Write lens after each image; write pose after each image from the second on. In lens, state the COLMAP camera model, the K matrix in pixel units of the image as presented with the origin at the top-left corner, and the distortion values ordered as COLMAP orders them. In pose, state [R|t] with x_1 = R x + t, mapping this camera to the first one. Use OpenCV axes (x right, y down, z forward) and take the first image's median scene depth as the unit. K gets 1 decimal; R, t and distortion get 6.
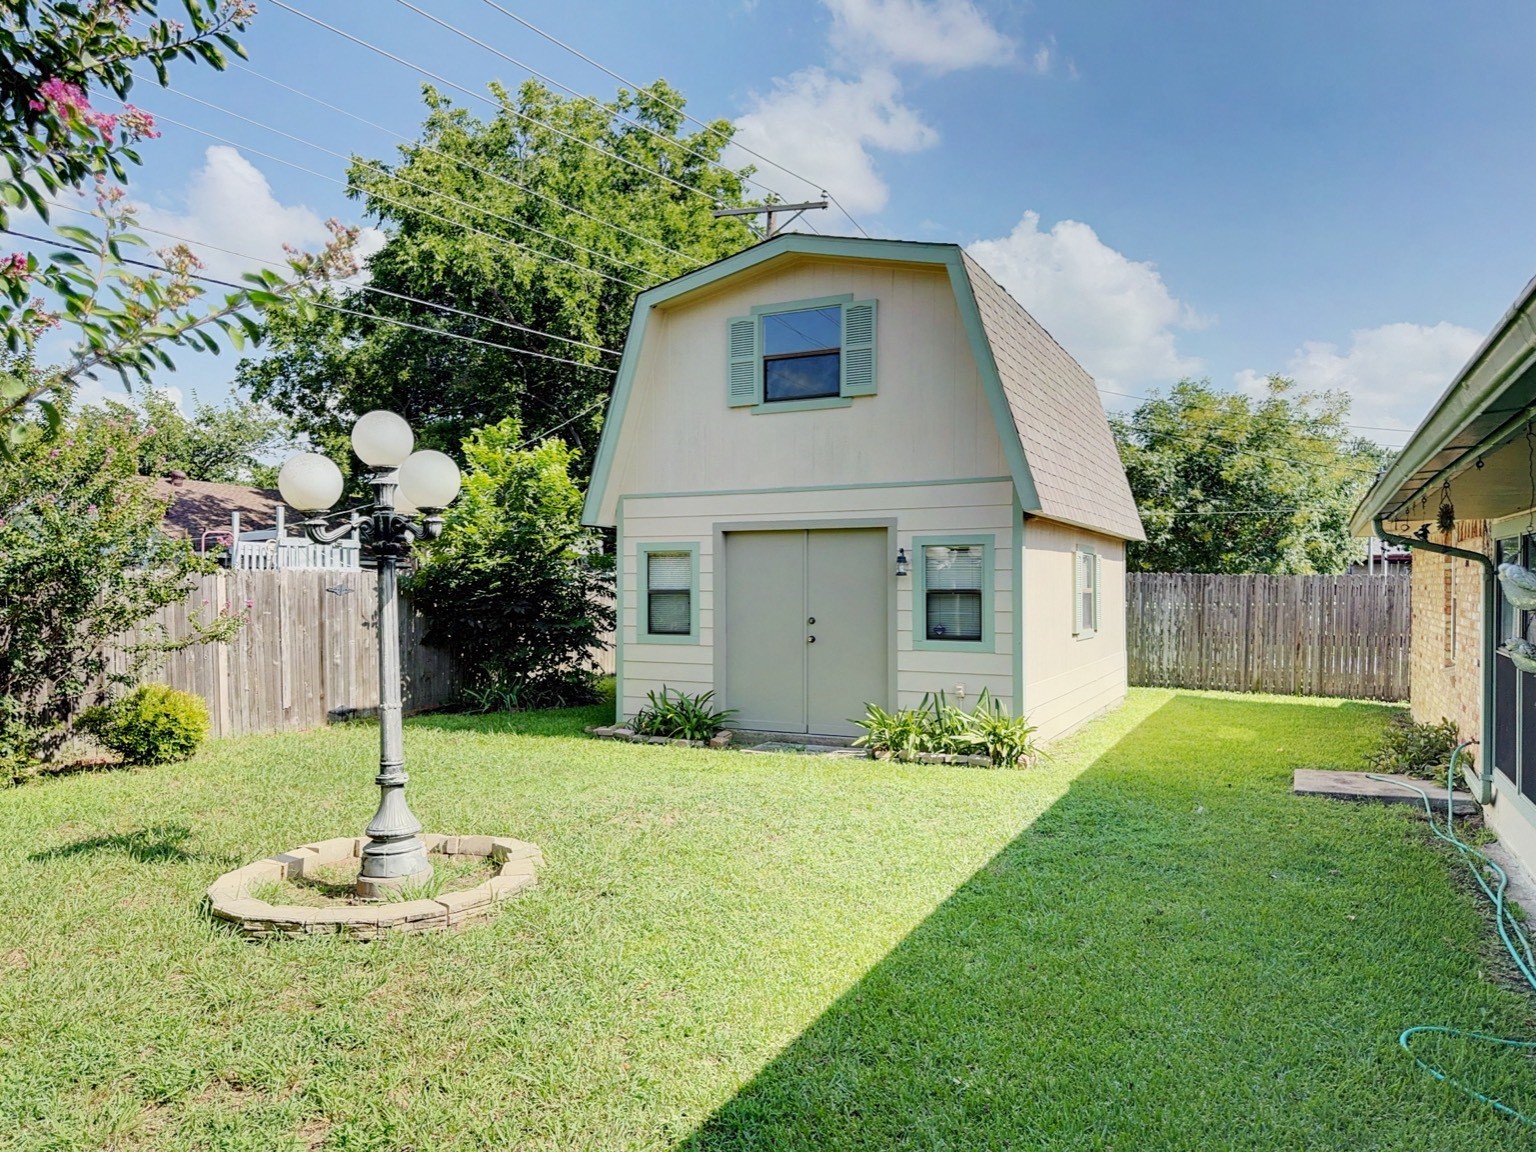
lens RADIAL K [[1079.7, 0, 768.0], [0, 1079.7, 576.0], [0, 0, 1]] dist [0.055461, -0.072534]
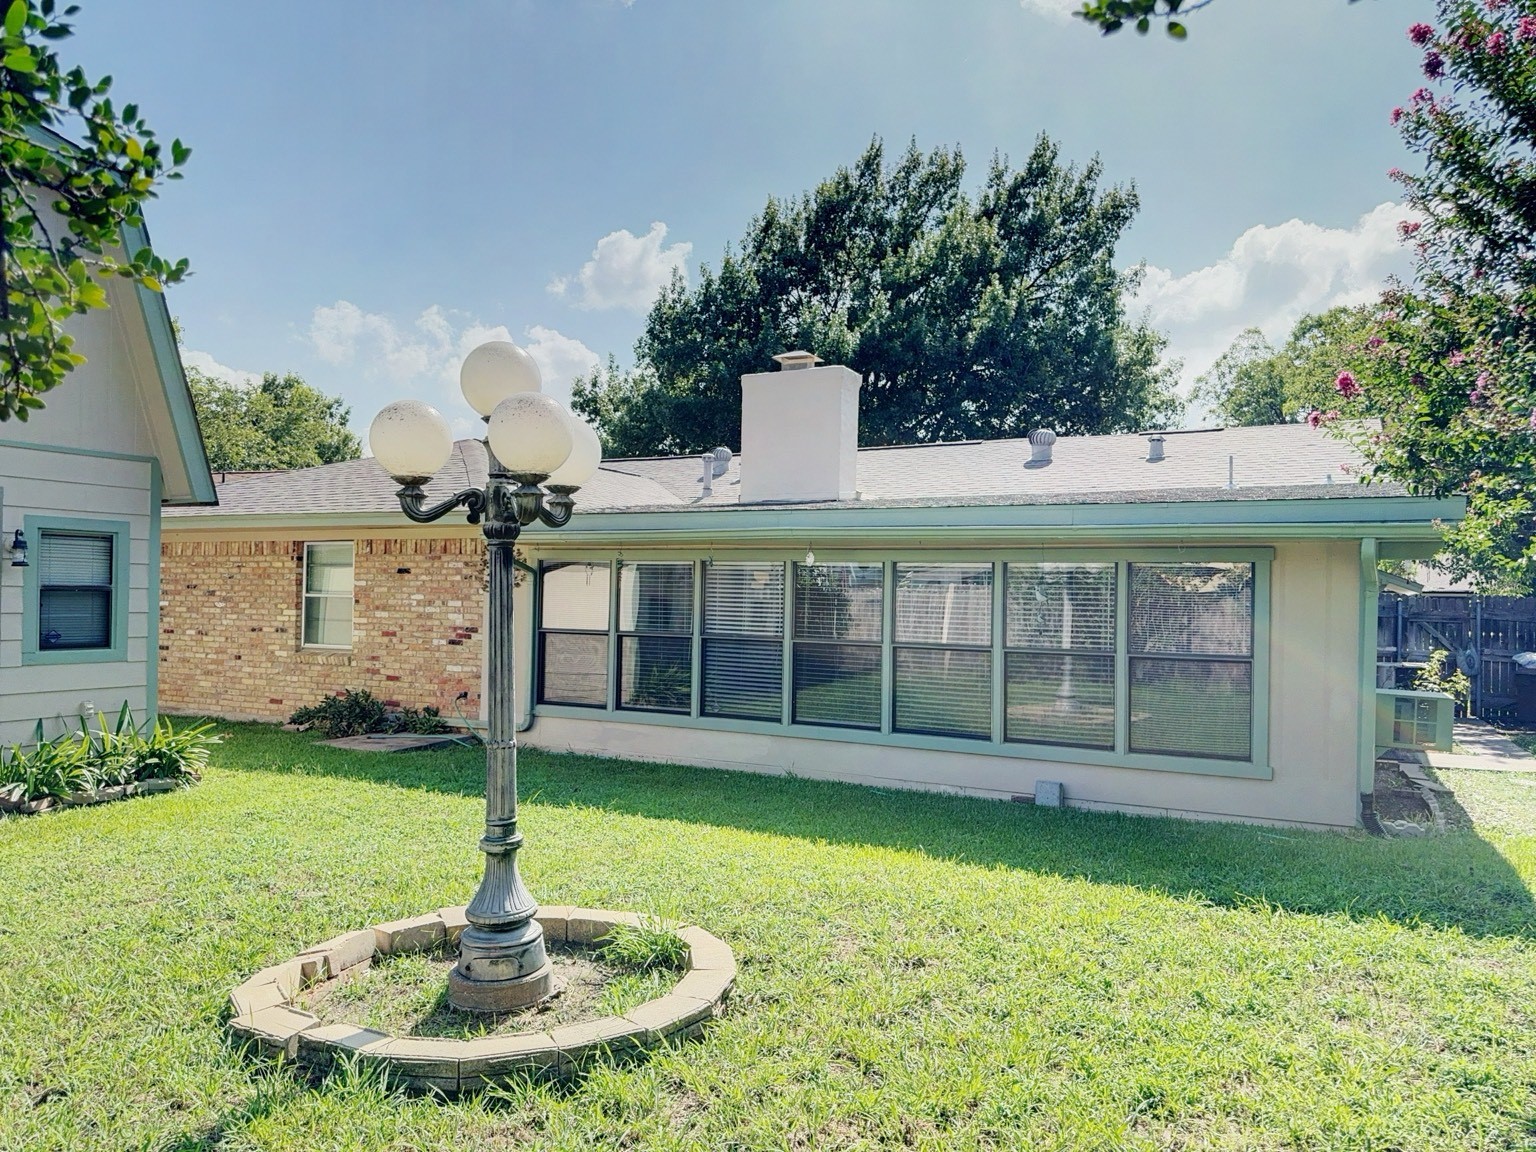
lens RADIAL K [[1079.7, 0, 768.0], [0, 1079.7, 576.0], [0, 0, 1]] dist [0.055461, -0.072534]
pose [[0.008798, 0.020334, 0.999755, -0.593566], [-0.022491, 0.999544, -0.020132, 0.009374], [-0.999708, -0.022308, 0.009251, 0.446370]]
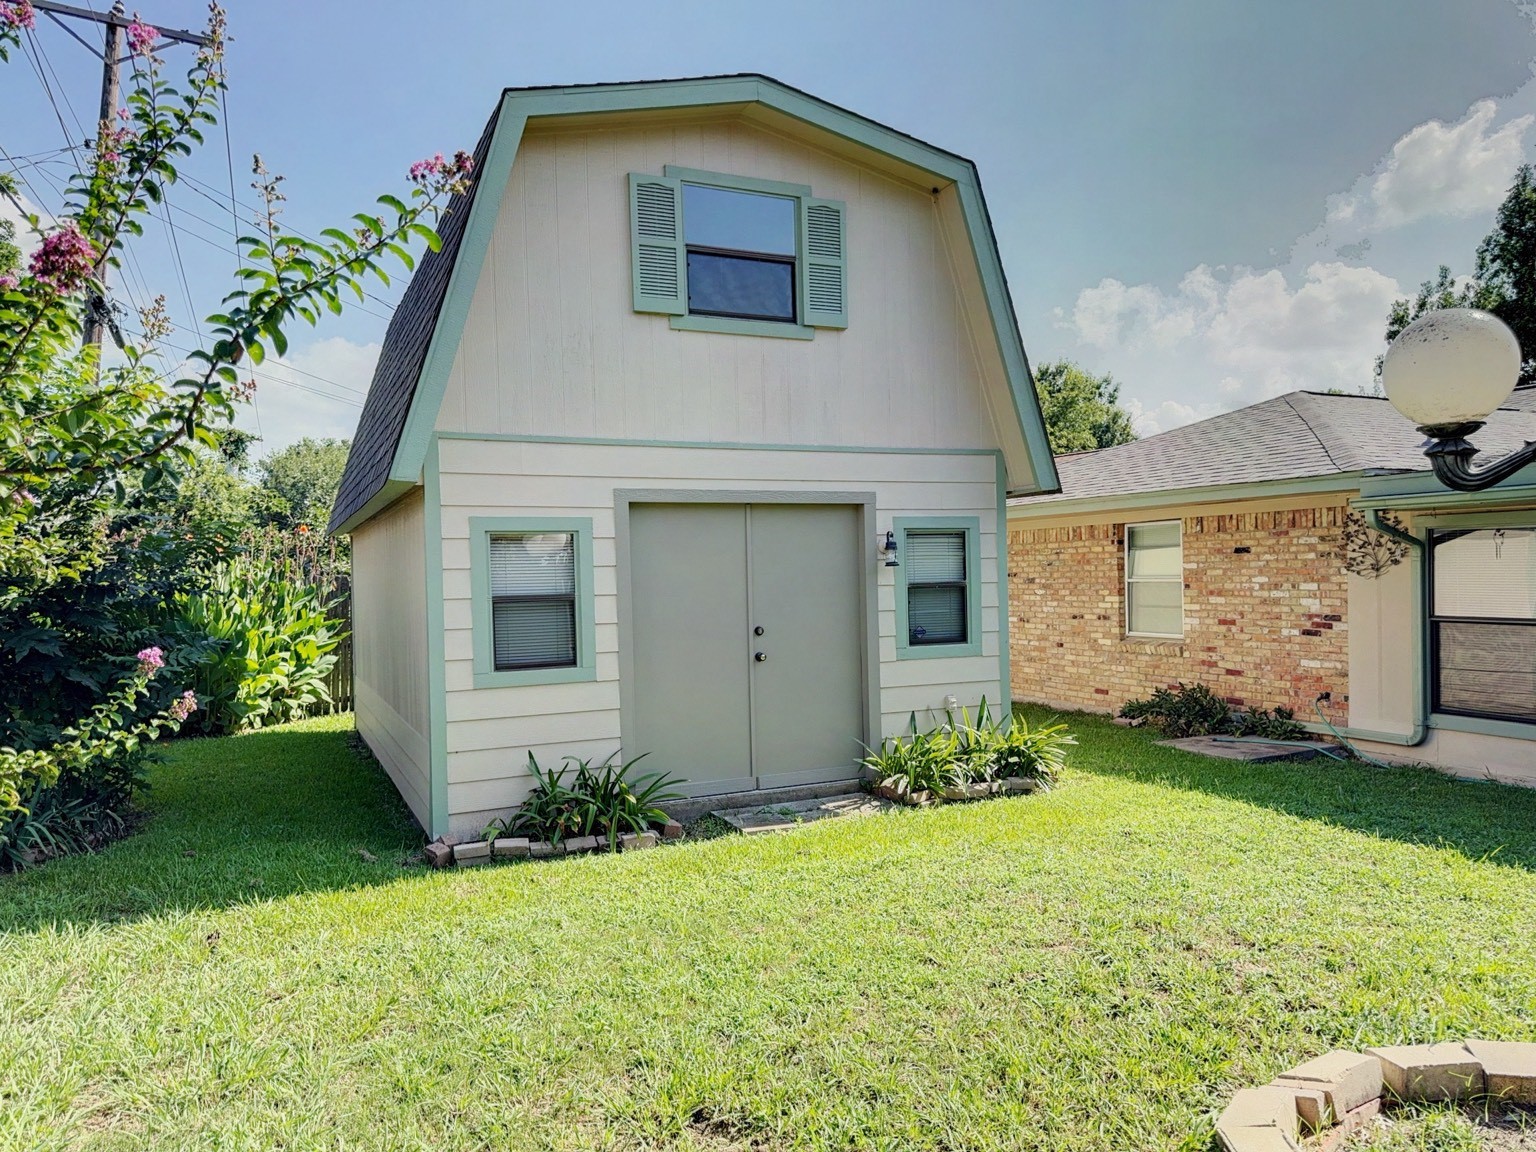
lens RADIAL K [[1079.7, 0, 768.0], [0, 1079.7, 576.0], [0, 0, 1]] dist [0.055461, -0.072534]
pose [[0.630919, -0.014759, 0.775708, -0.509713], [0.016468, 0.999849, 0.005629, 0.000775], [-0.775674, 0.009222, 0.631067, 0.543059]]
